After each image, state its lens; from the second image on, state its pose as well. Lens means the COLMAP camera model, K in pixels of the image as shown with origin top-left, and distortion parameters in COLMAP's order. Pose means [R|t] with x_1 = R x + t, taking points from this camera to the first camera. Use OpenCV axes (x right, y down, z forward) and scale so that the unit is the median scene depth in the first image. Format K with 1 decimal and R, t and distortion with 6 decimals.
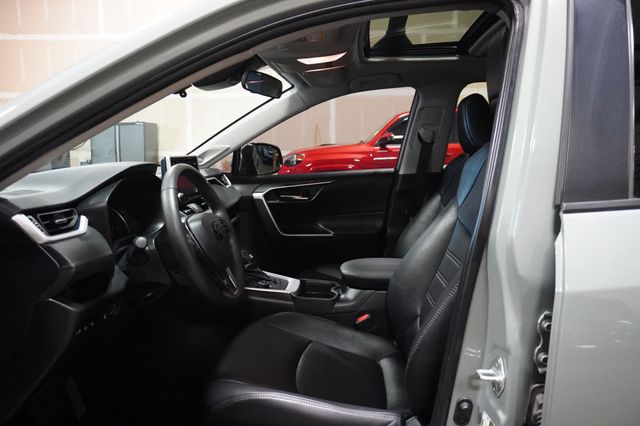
lens RADIAL K [[510.7, 0, 320.0], [0, 510.7, 213.0], [0, 0, 1]] dist [-0.005561, -0.002320]
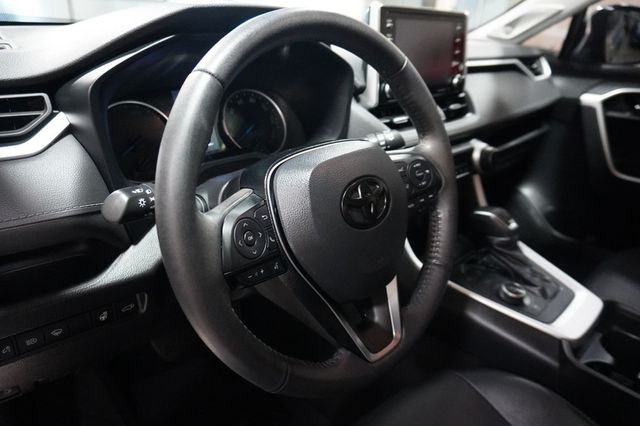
lens RADIAL K [[461.3, 0, 320.0], [0, 461.3, 213.0], [0, 0, 1]] dist [-0.002086, 0.000229]
pose [[0.759331, 0.298376, -0.578263, -0.012693], [-0.137171, 0.942101, 0.305988, -0.031861], [0.636082, -0.153025, 0.756296, 0.383770]]
